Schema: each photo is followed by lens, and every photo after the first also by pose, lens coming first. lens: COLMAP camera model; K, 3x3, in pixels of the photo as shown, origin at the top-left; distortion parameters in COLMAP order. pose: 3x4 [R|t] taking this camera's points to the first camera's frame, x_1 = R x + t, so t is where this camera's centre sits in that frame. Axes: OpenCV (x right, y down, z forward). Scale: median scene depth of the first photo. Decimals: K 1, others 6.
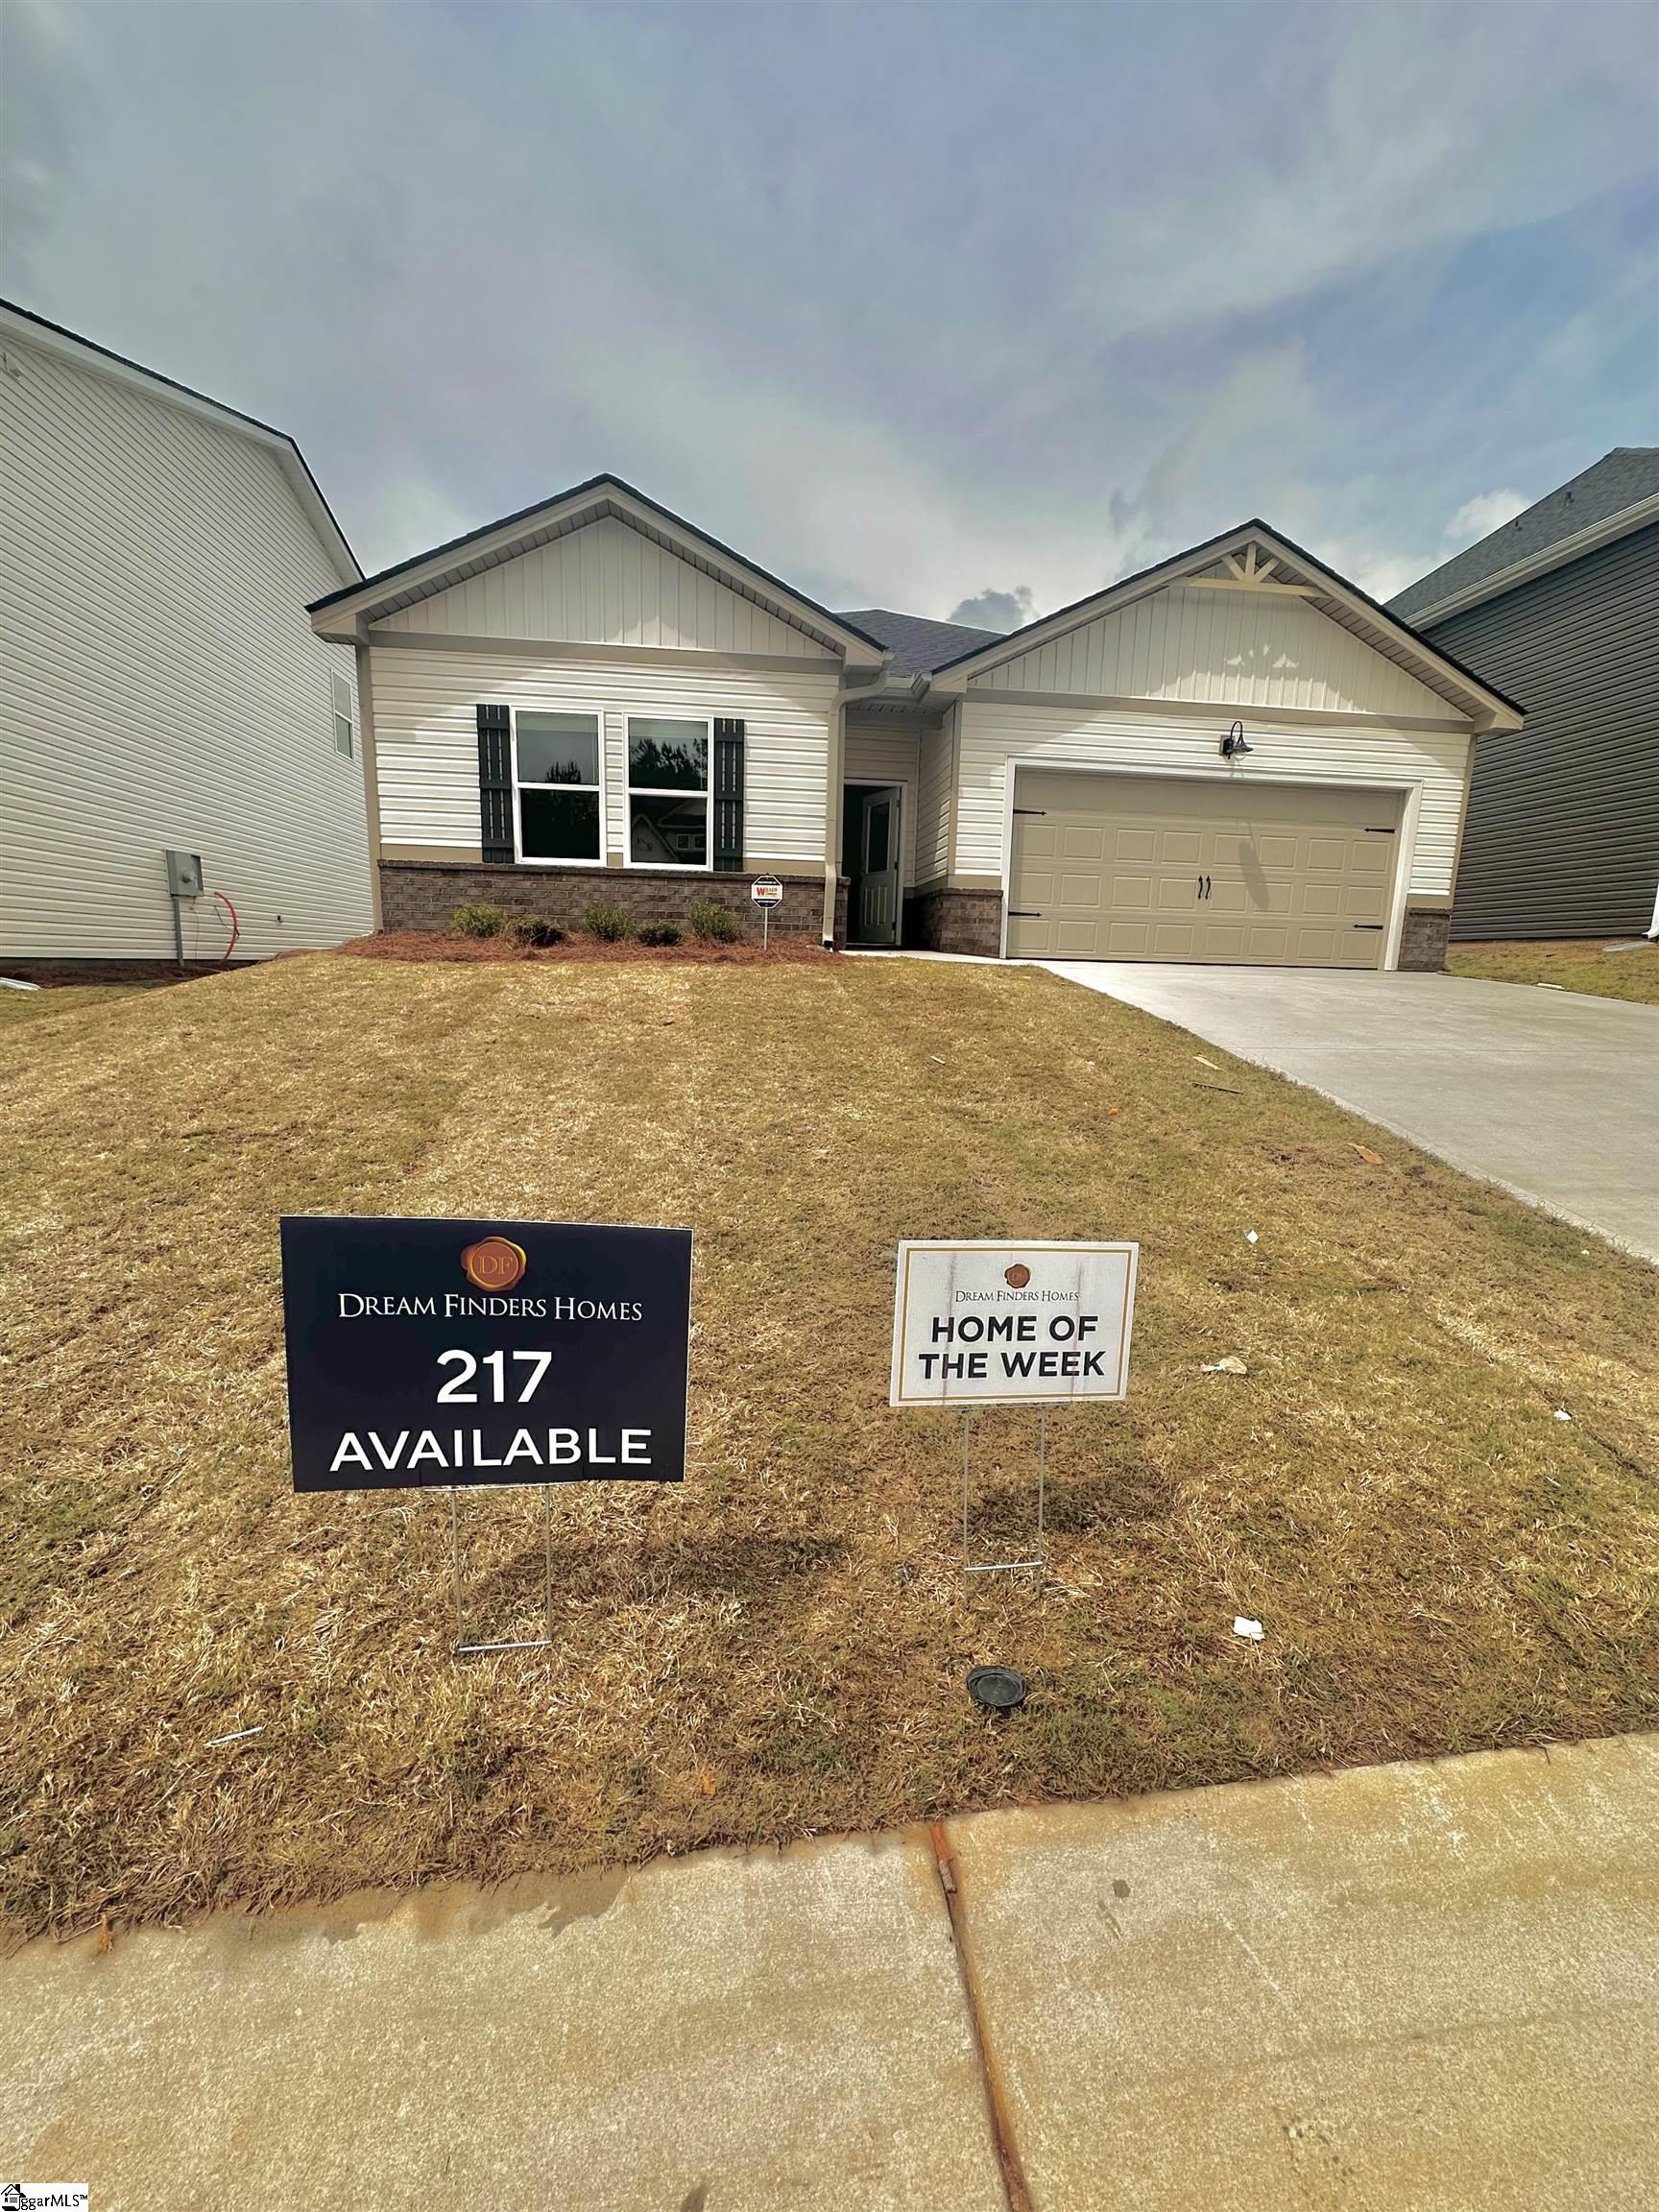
lens RADIAL K [[878.9, 0, 829.5], [0, 878.9, 1106.0], [0, 0, 1]] dist [-0.002757, 0.000099]
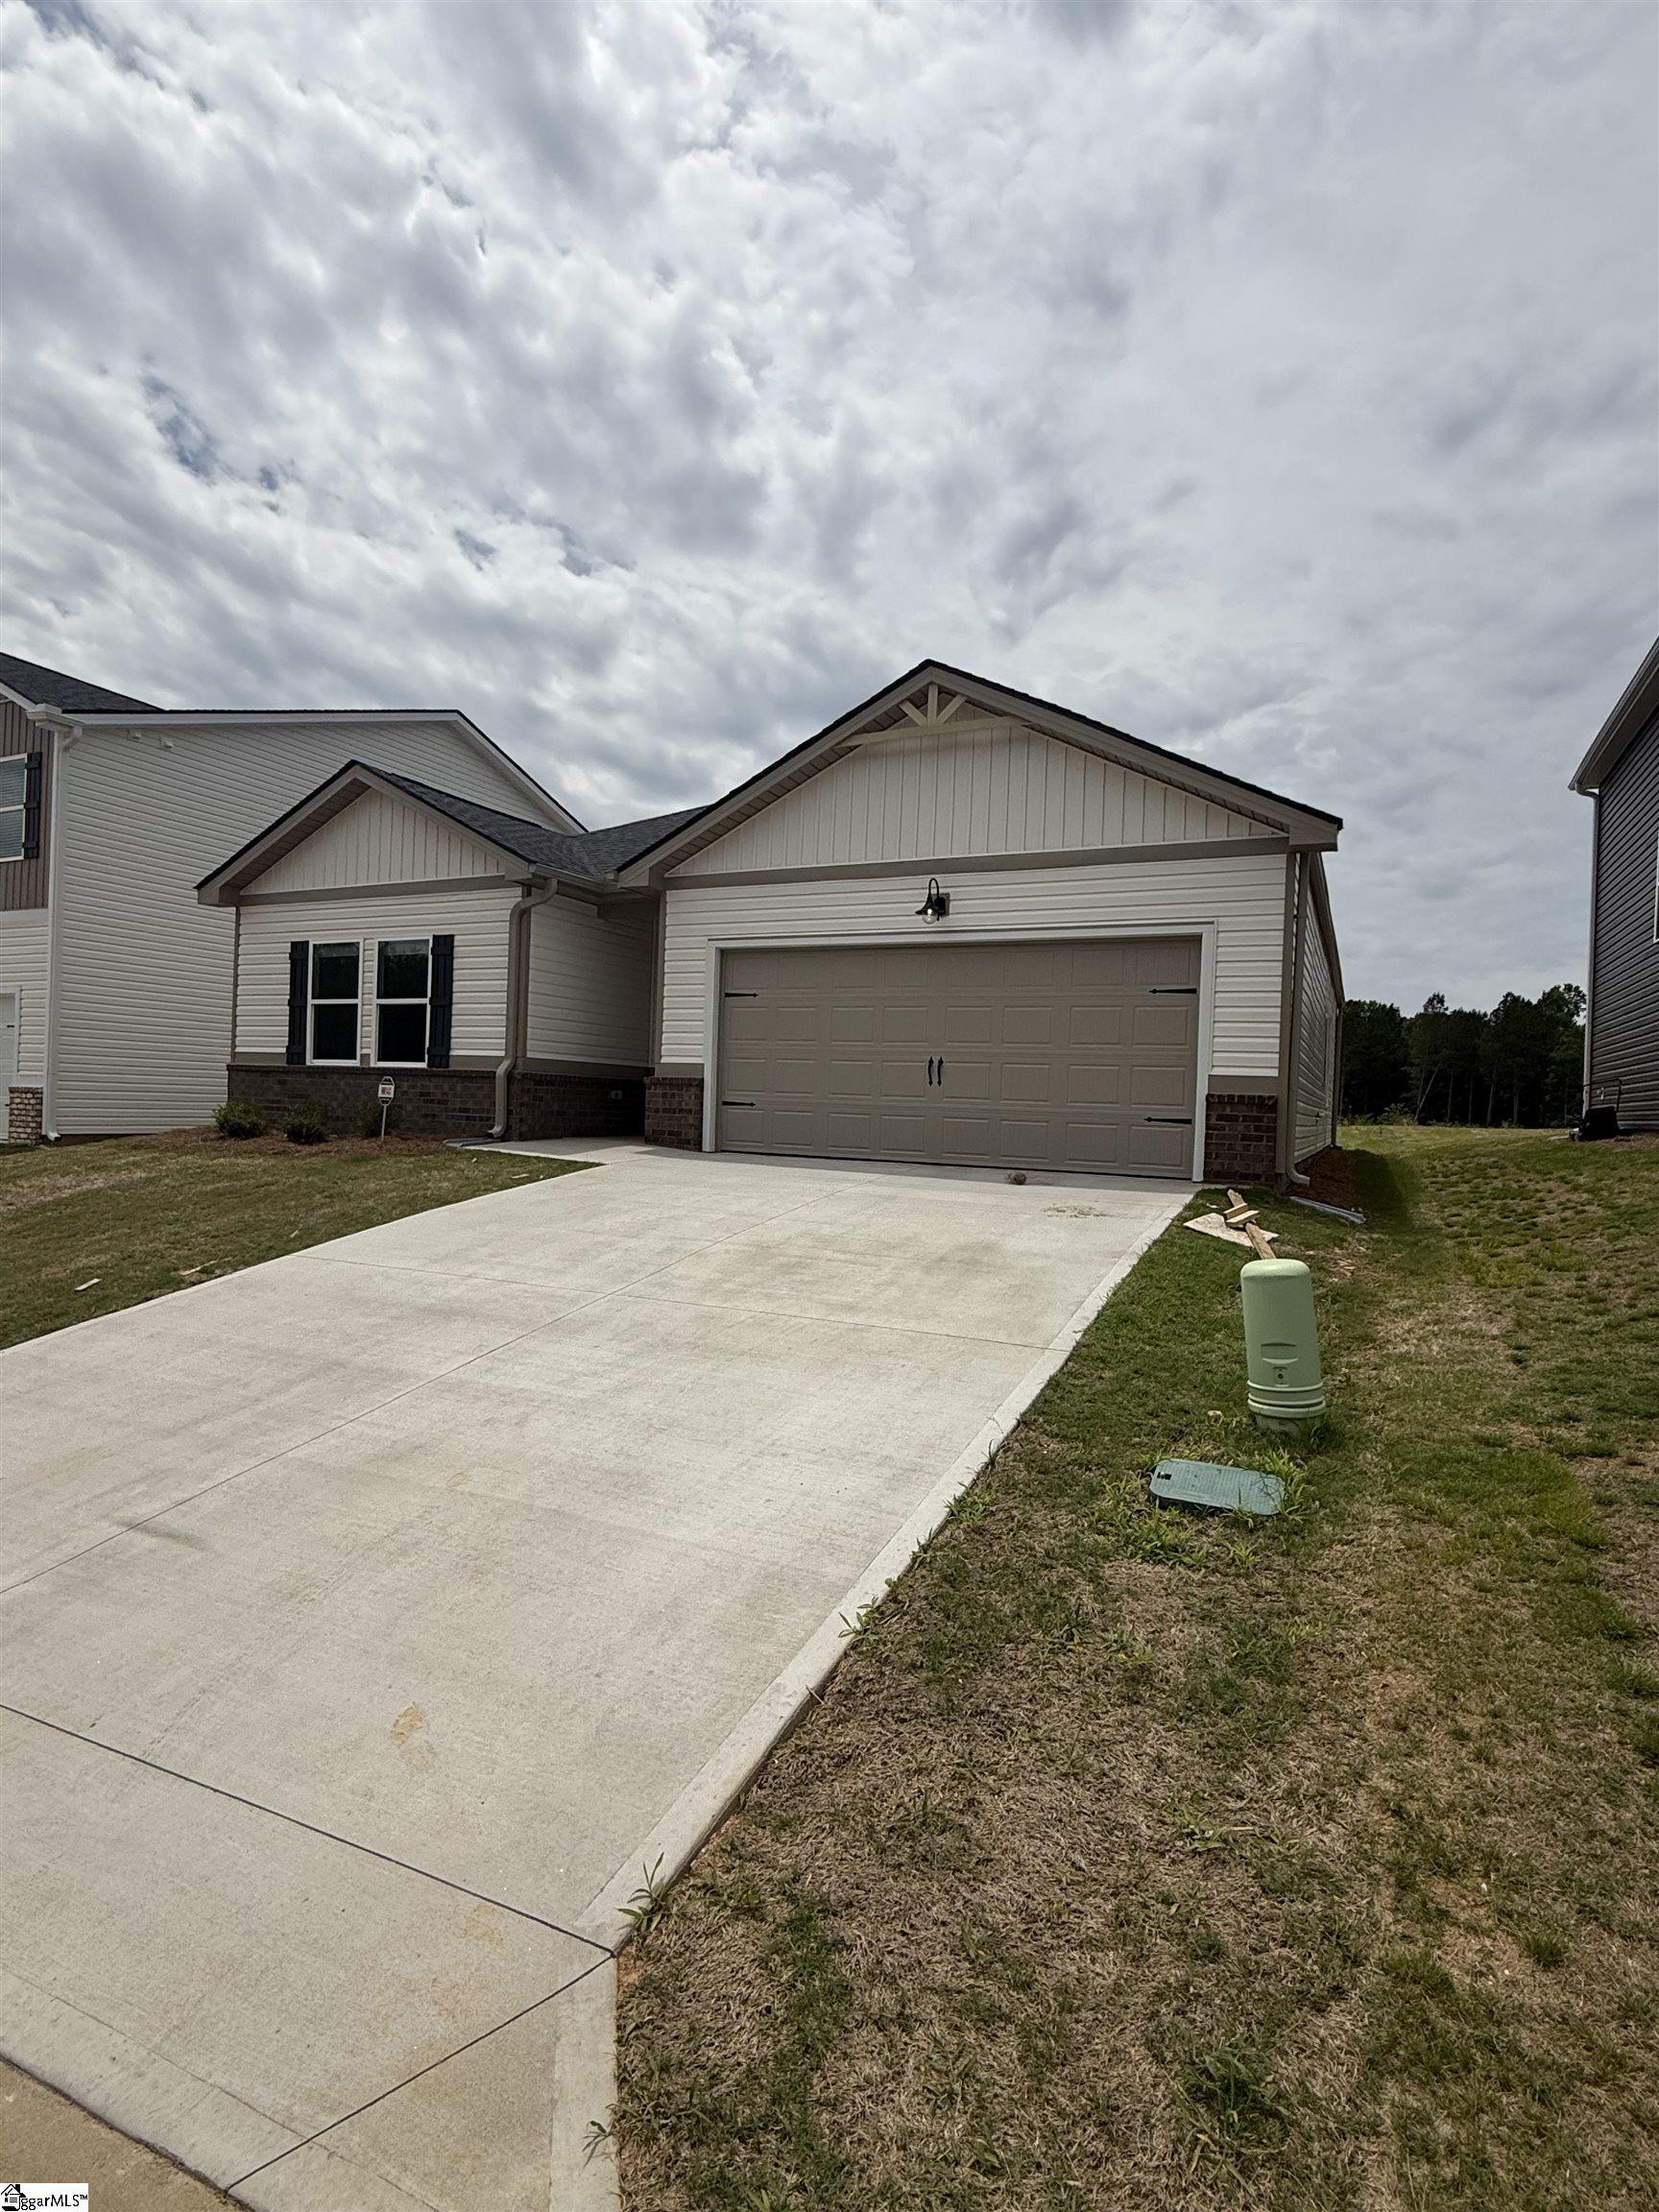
lens RADIAL K [[1122.6, 0, 829.5], [0, 1122.6, 1106.0], [0, 0, 1]] dist [0.000601, -0.000222]
pose [[0.846012, 0.004284, -0.533147, 1.045431], [-0.097915, 0.984209, -0.147464, -0.063863], [0.524096, 0.176959, 0.833072, 0.107575]]
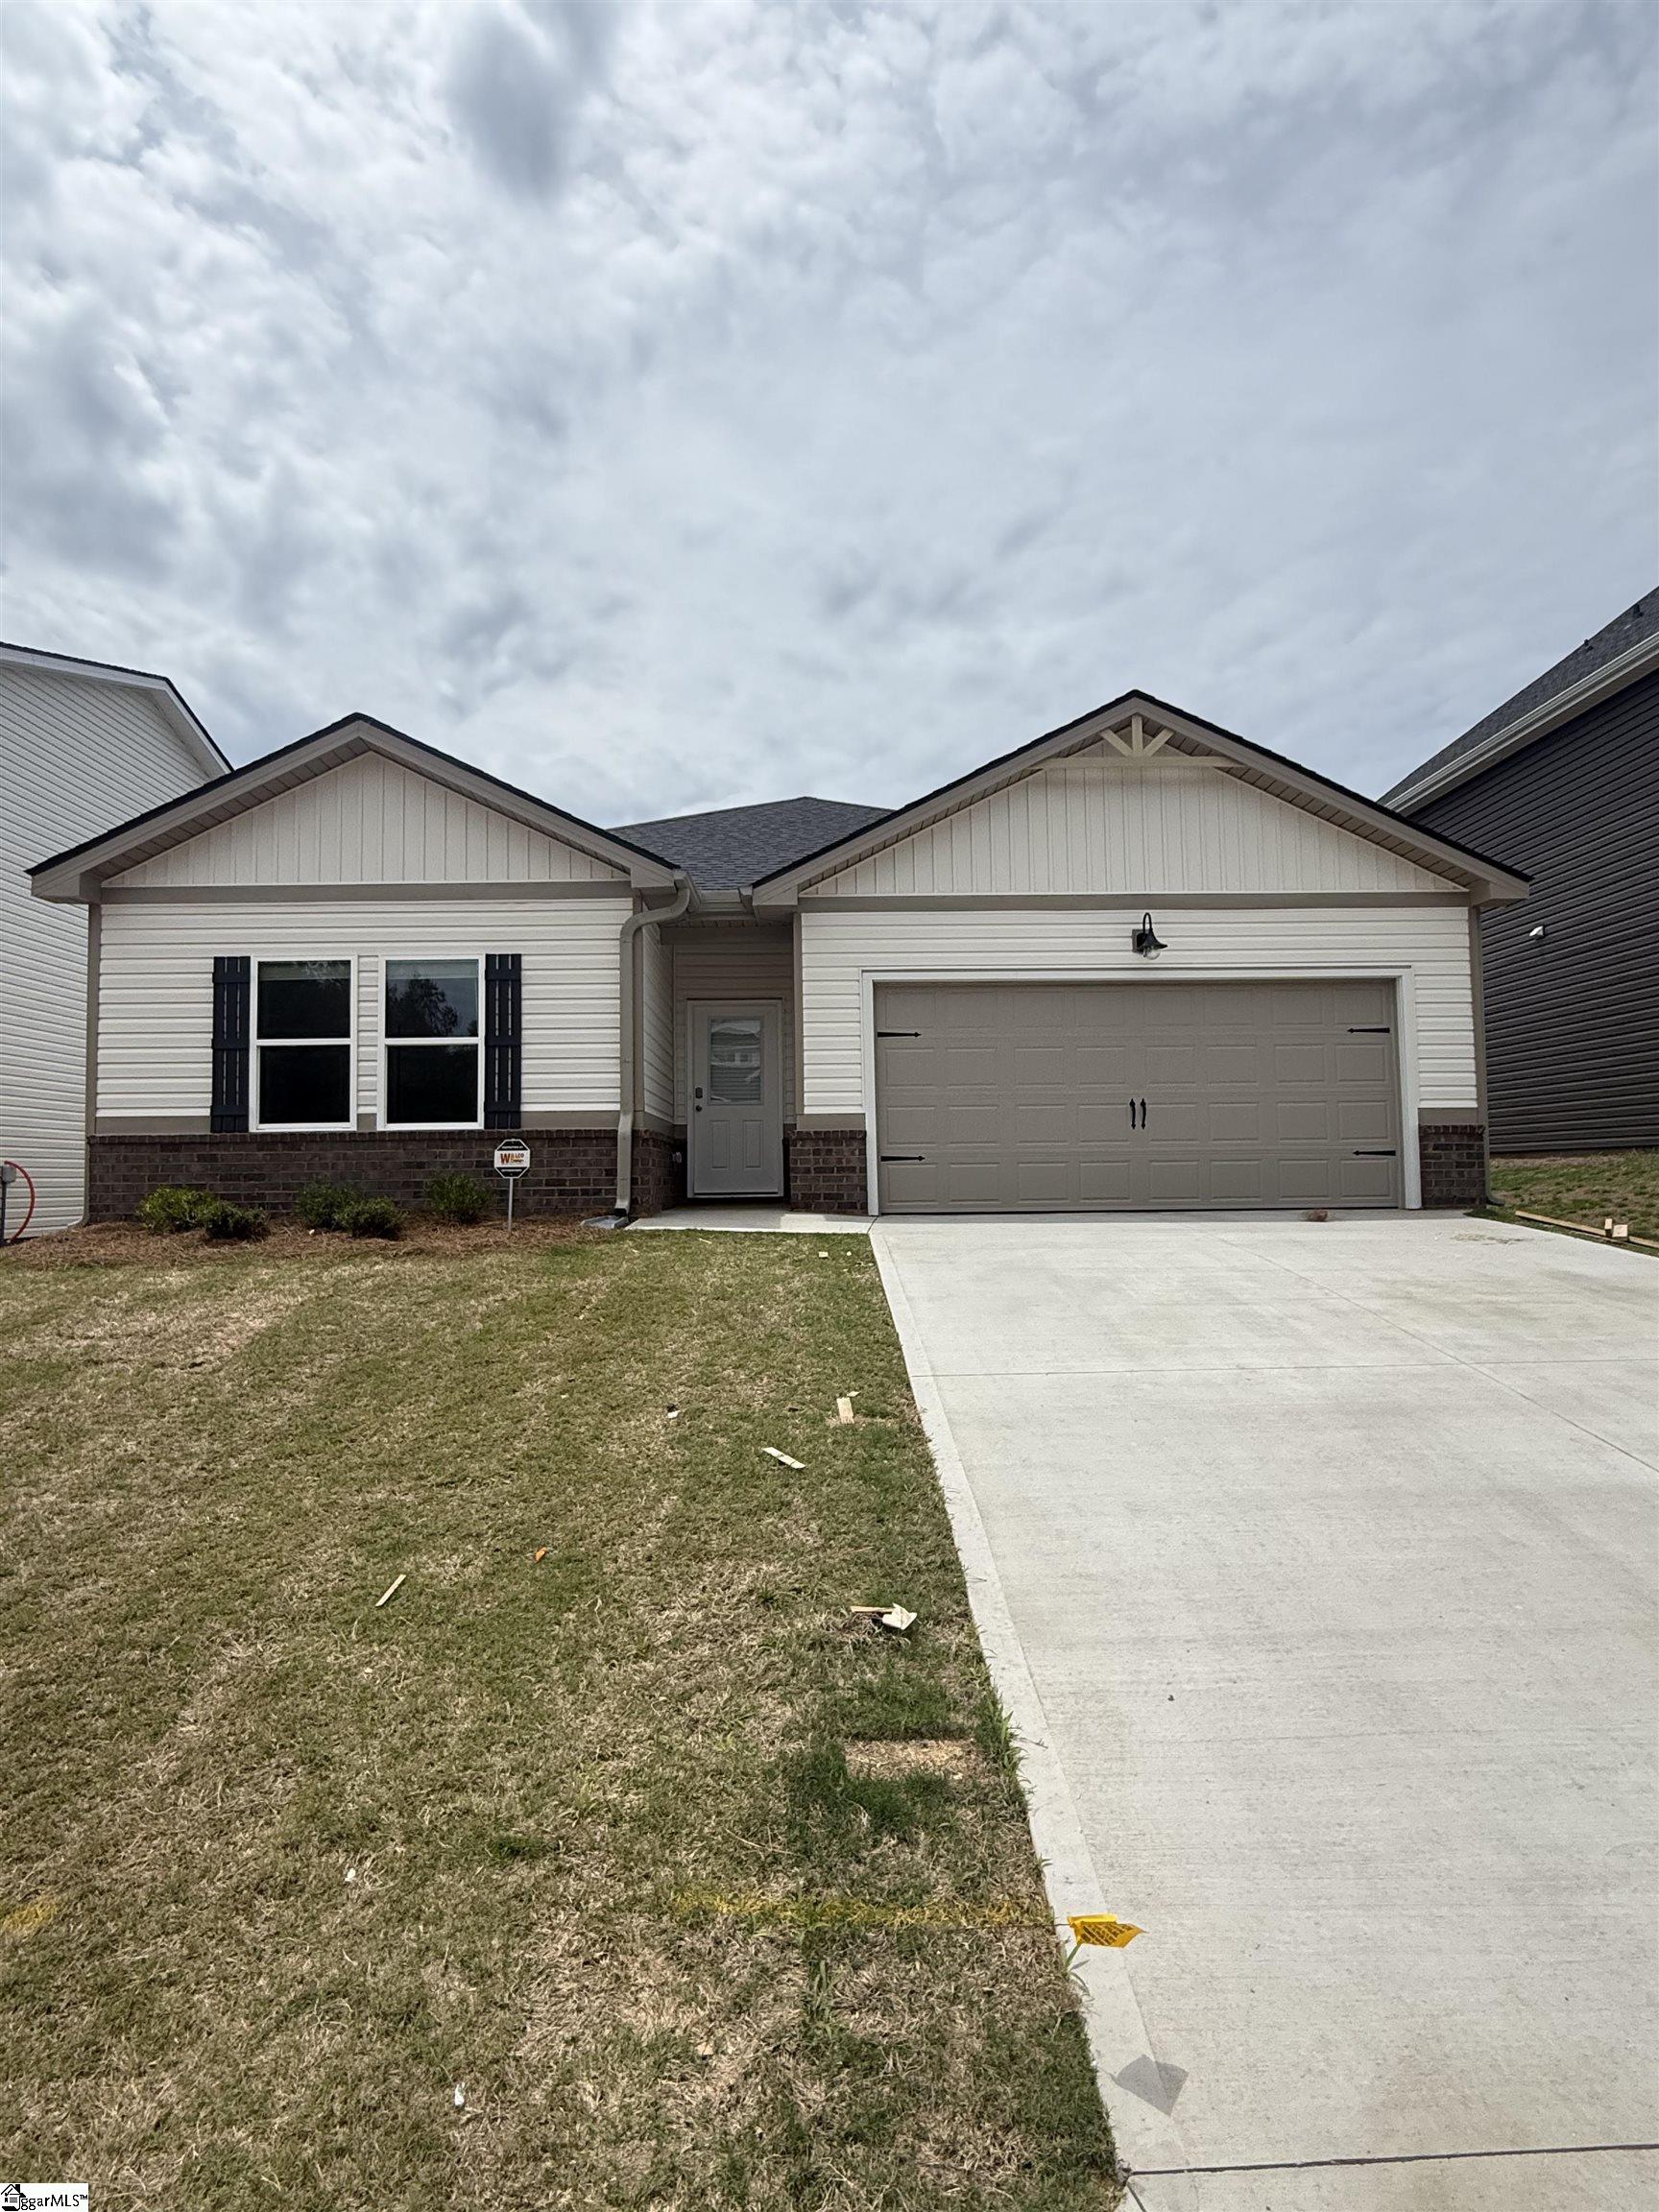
lens RADIAL K [[1122.6, 0, 829.5], [0, 1122.6, 1106.0], [0, 0, 1]] dist [0.000601, -0.000222]
pose [[0.994385, -0.045750, -0.095421, 0.292582], [0.023483, 0.974633, -0.222575, -0.047694], [0.103183, 0.219085, 0.970235, 0.010882]]
